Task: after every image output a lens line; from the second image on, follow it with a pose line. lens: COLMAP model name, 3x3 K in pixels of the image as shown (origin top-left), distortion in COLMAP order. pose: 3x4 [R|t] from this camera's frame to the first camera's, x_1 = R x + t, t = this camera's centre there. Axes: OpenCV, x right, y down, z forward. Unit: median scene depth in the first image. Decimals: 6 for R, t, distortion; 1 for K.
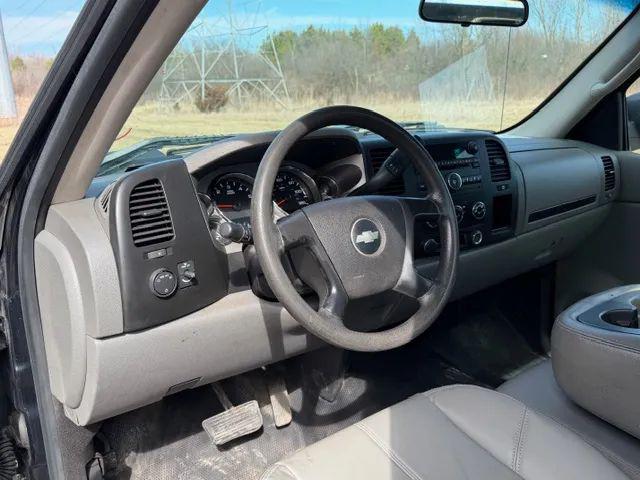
lens RADIAL K [[595.4, 0, 311.2], [0, 595.4, 236.6], [0, 0, 1]] dist [0.151539, -0.358313]
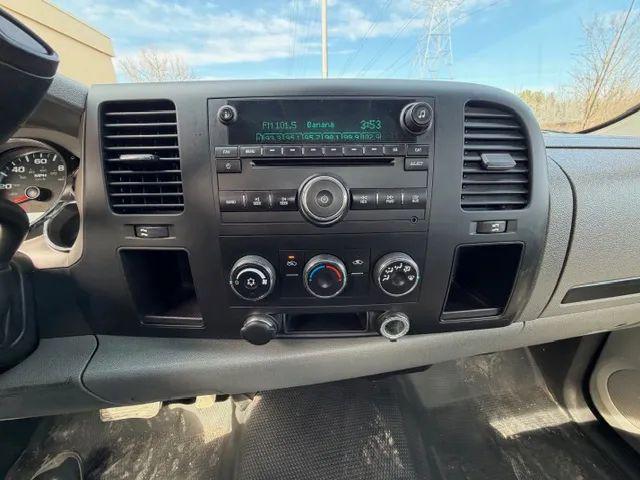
lens RADIAL K [[254.8, 0, 320.0], [0, 254.8, 240.0], [0, 0, 1]] dist [0.000374, 0.000132]
pose [[0.867889, 0.200798, -0.454367, 0.319374], [-0.124919, 0.973490, 0.191604, -0.098277], [0.480796, -0.109531, 0.869965, 0.855593]]
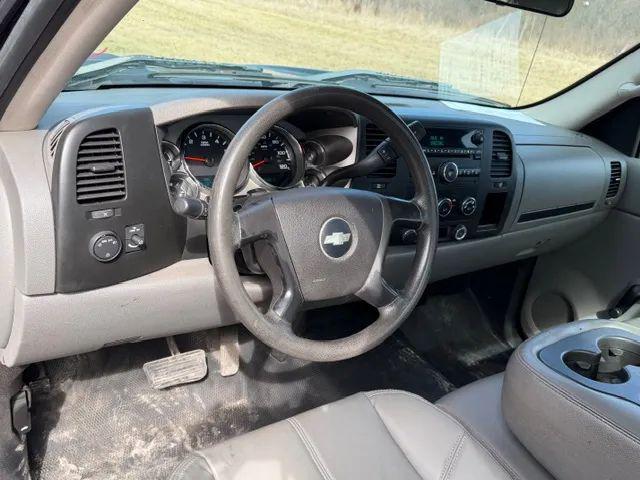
lens RADIAL K [[594.4, 0, 321.7], [0, 594.4, 246.1], [0, 0, 1]] dist [0.137374, -0.308132]
pose [[0.981462, 0.186043, 0.046054, 0.022208], [-0.191116, 0.968082, 0.162151, -0.094484], [-0.014417, -0.167947, 0.985691, 0.072562]]
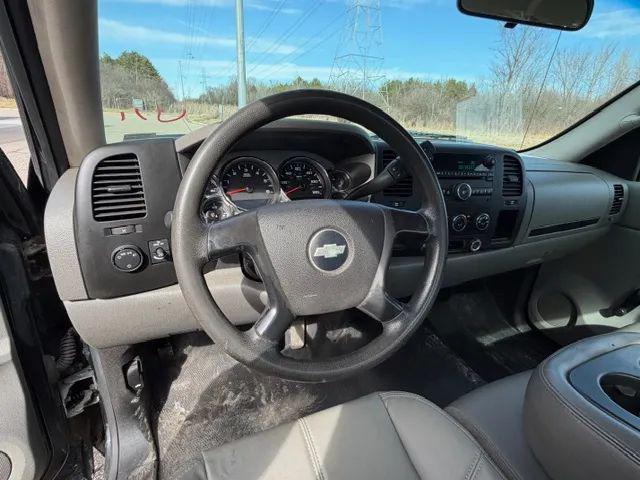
lens RADIAL K [[312.3, 0, 314.7], [0, 312.3, 241.7], [0, 0, 1]] dist [-0.003479, -0.000122]
pose [[0.961112, 0.176076, -0.212745, 0.119829], [-0.141995, 0.975825, 0.166142, -0.060651], [0.236855, -0.129472, 0.962879, 0.403136]]
